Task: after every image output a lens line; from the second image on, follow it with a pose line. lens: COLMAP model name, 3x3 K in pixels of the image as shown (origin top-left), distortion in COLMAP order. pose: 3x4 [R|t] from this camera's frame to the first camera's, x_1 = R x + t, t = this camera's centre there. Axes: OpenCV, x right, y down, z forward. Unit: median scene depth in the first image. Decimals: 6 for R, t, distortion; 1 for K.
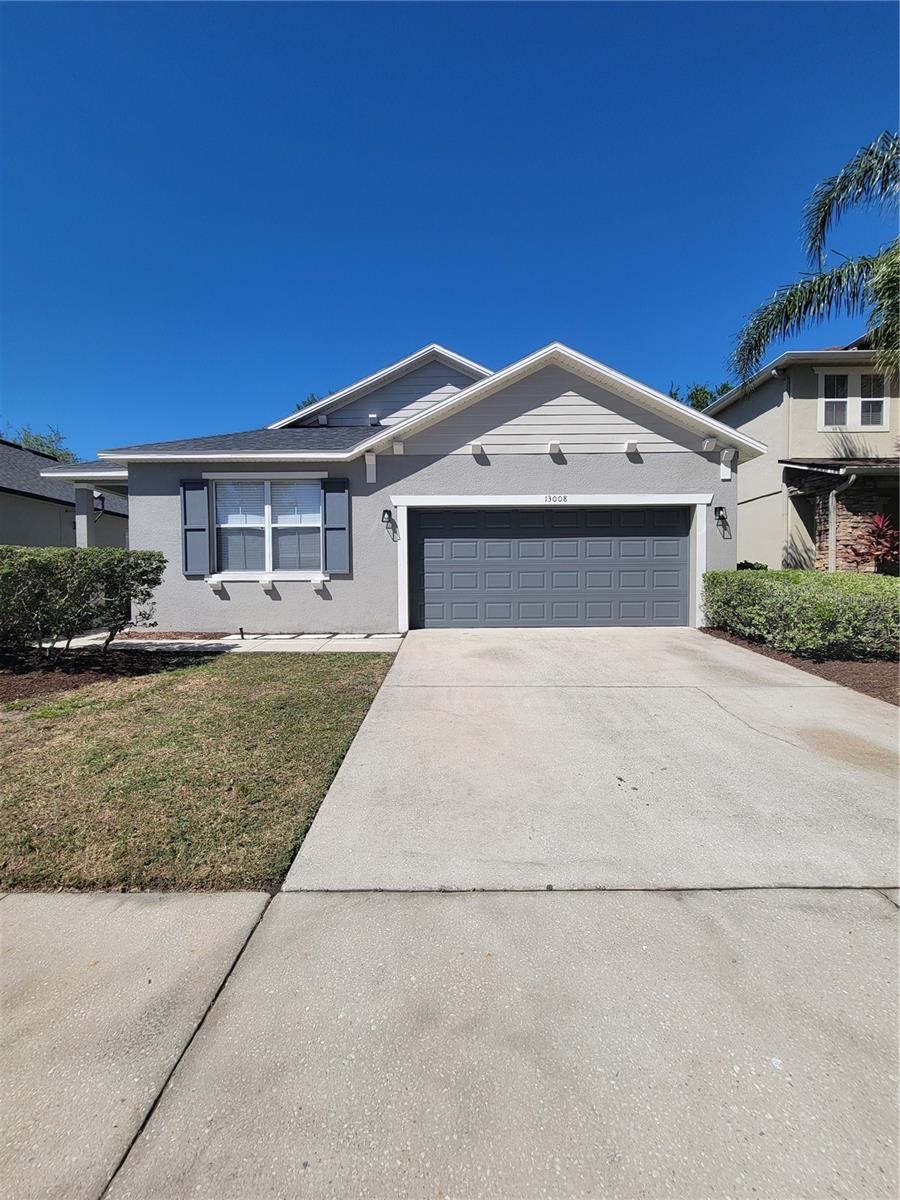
lens RADIAL K [[489.7, 0, 445.3], [0, 489.7, 596.7], [0, 0, 1]] dist [-0.000799, -0.000508]
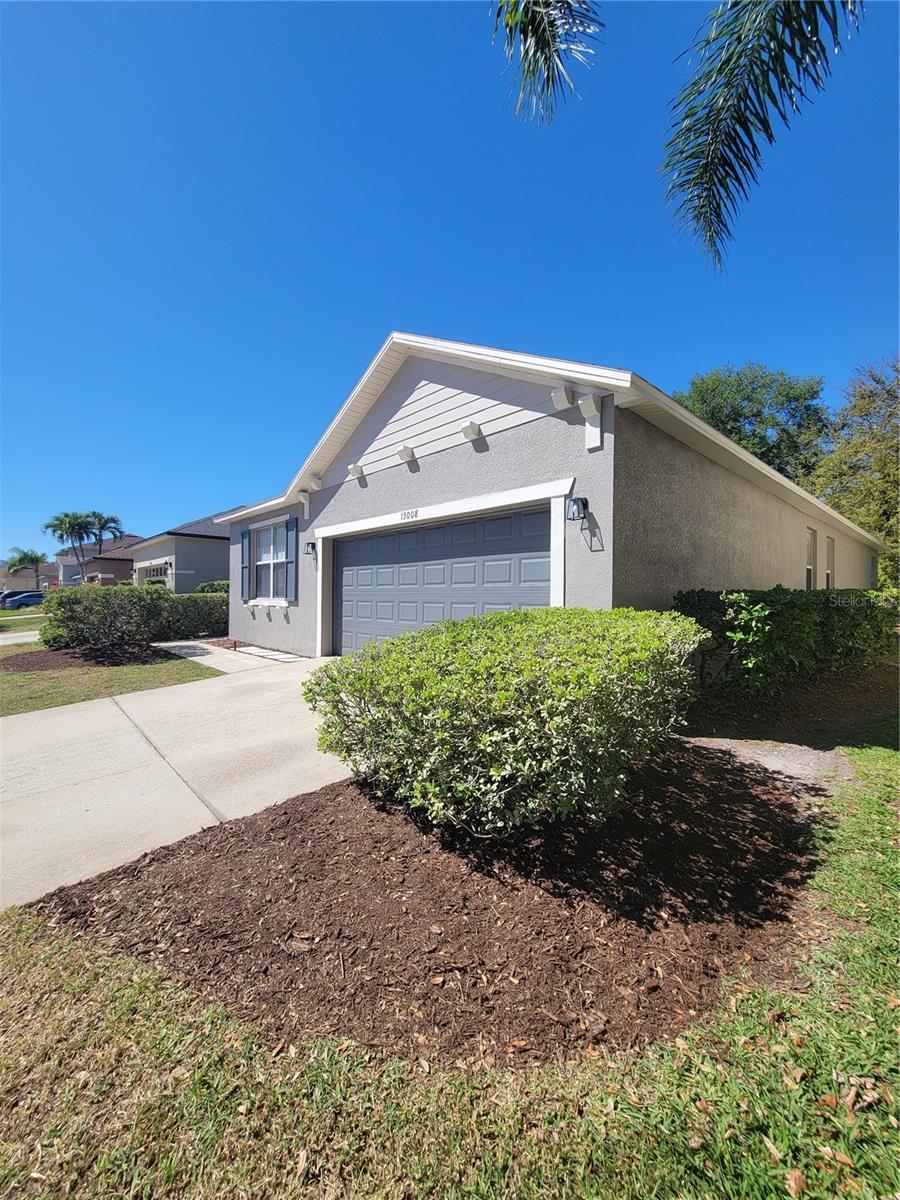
lens RADIAL K [[489.7, 0, 456.8], [0, 489.7, 600.4], [0, 0, 1]] dist [-0.000799, -0.000508]
pose [[0.688105, 0.015474, -0.725446, 0.880115], [-0.034491, 0.999340, -0.011399, -0.048200], [0.724791, 0.032865, 0.688185, 0.490862]]
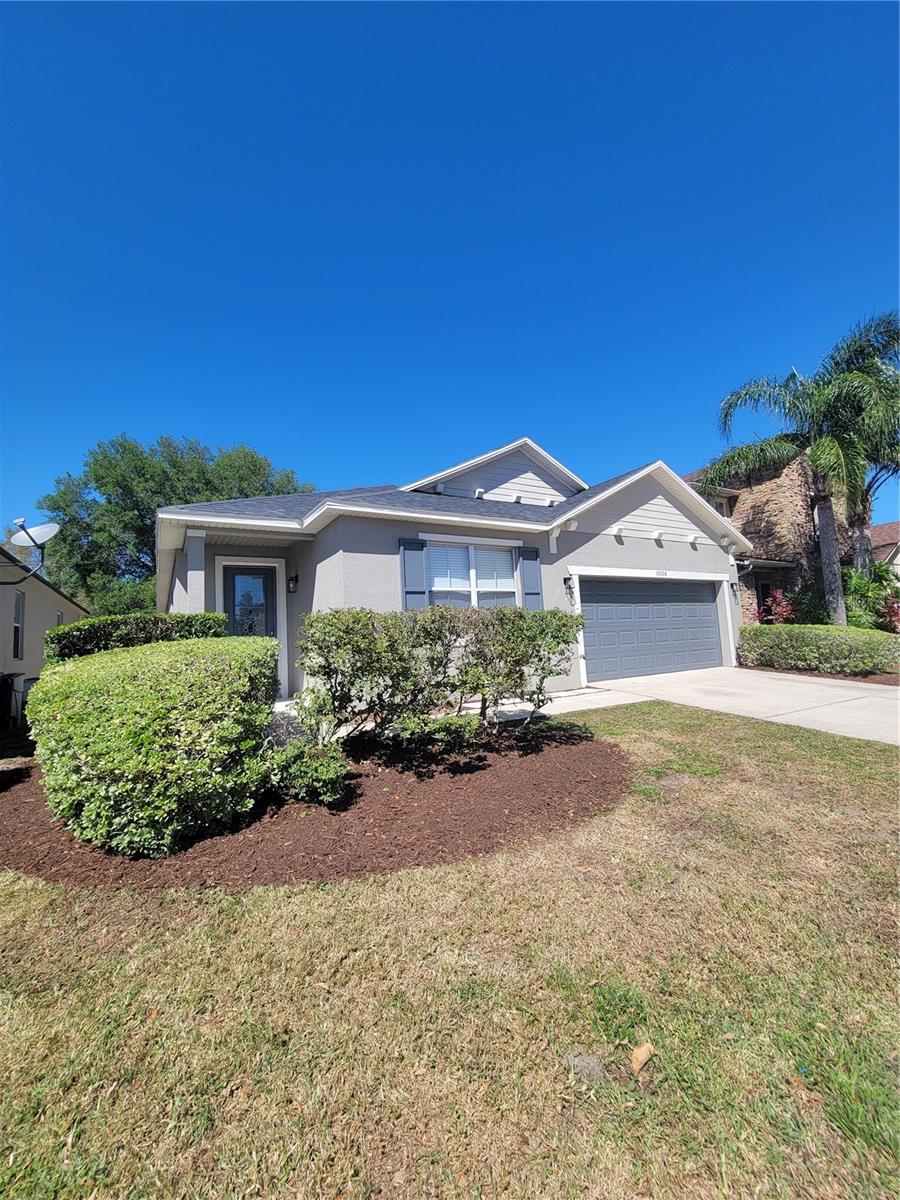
lens RADIAL K [[489.7, 0, 442.0], [0, 489.7, 596.6], [0, 0, 1]] dist [-0.000799, -0.000508]
pose [[0.862300, 0.012496, 0.506244, -0.934954], [0.055951, 0.991224, -0.119770, -0.015177], [-0.503298, 0.131602, 0.854033, 0.185991]]
